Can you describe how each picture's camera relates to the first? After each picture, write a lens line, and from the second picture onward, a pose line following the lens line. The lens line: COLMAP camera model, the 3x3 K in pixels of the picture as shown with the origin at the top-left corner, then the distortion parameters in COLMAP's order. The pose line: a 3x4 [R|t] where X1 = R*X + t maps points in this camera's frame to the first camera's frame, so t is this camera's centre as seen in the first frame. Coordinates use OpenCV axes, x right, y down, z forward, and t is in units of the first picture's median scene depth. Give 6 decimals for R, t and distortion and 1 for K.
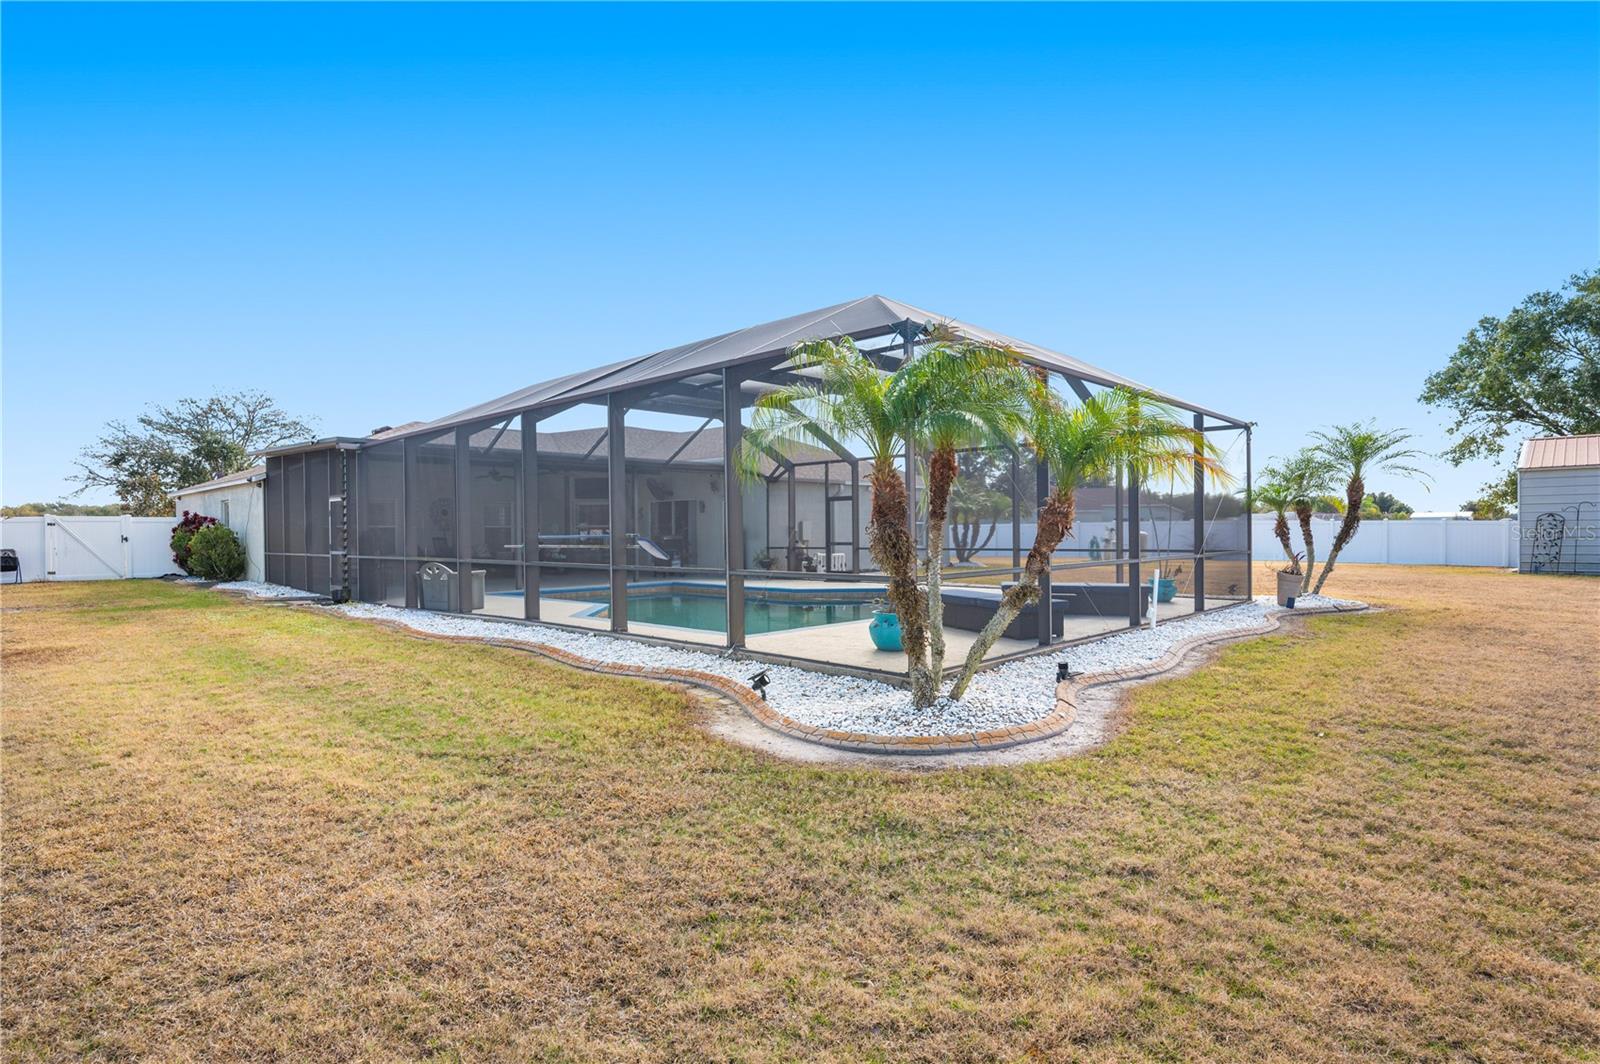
lens RADIAL K [[833.4, 0, 800.0], [0, 833.4, 532.0], [0, 0, 1]] dist [-0.002053, -0.000122]
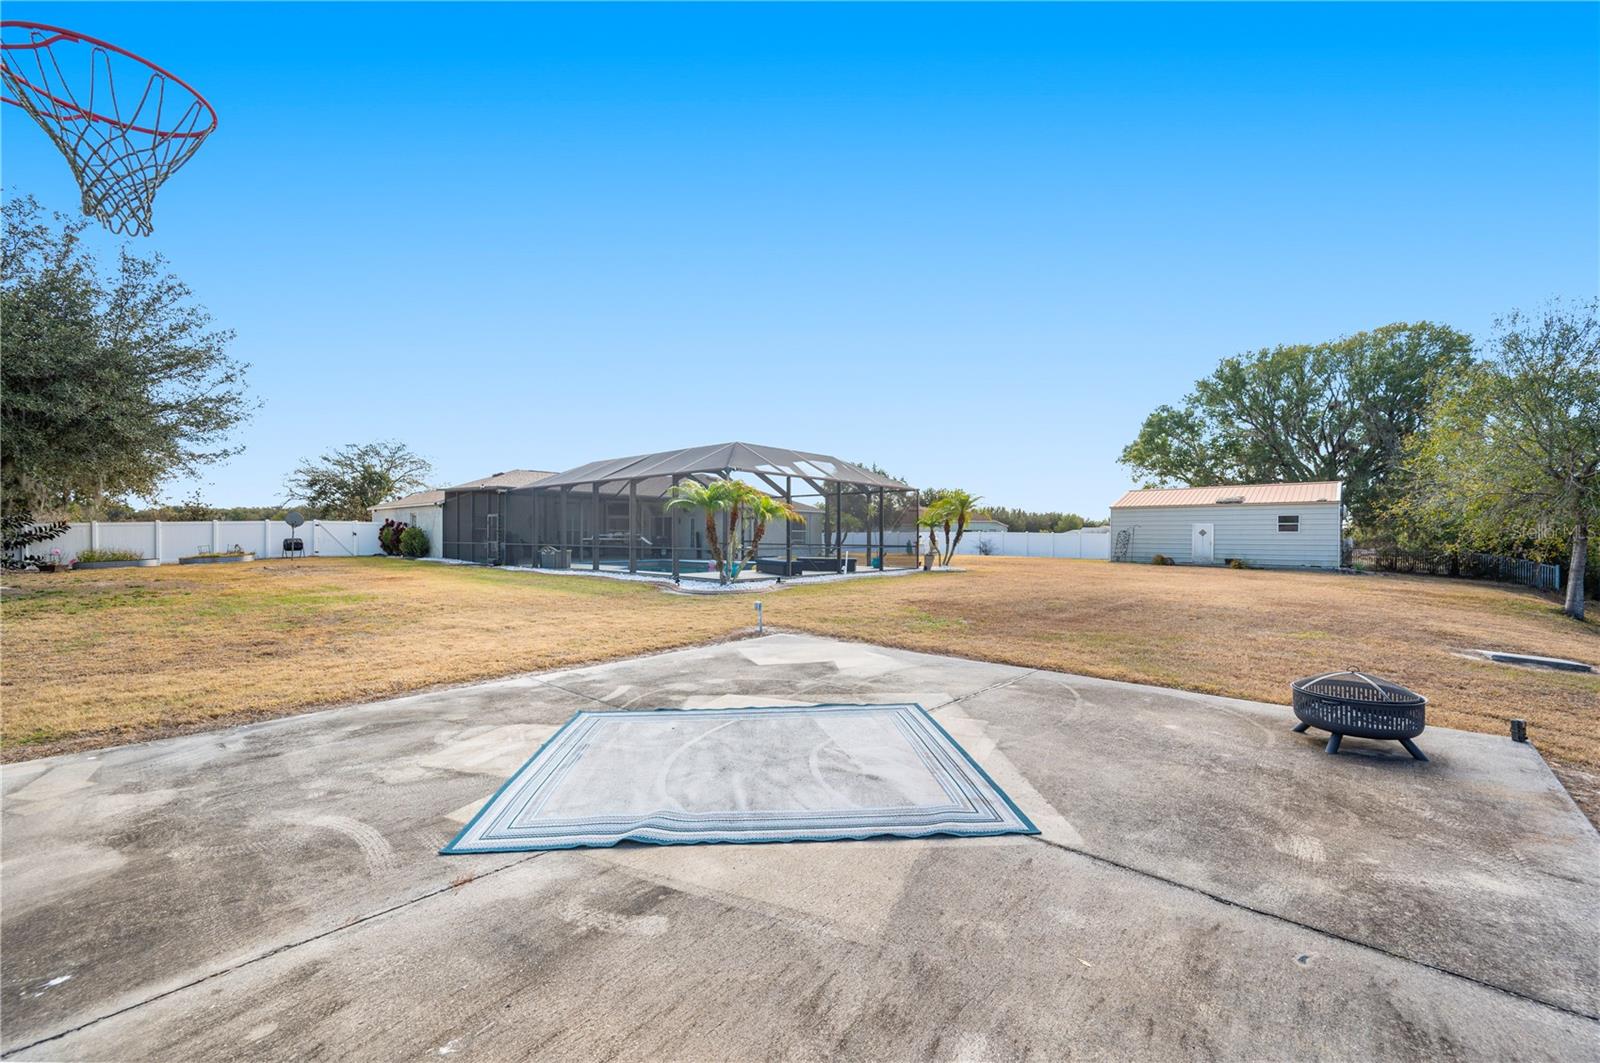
lens RADIAL K [[642.1, 0, 800.0], [0, 642.1, 531.5], [0, 0, 1]] dist [-0.009626, -0.000060]
pose [[0.999151, 0.012994, 0.039105, 0.101778], [-0.012672, 0.999884, -0.008470, 0.002096], [-0.039211, 0.007967, 0.999199, -0.463185]]
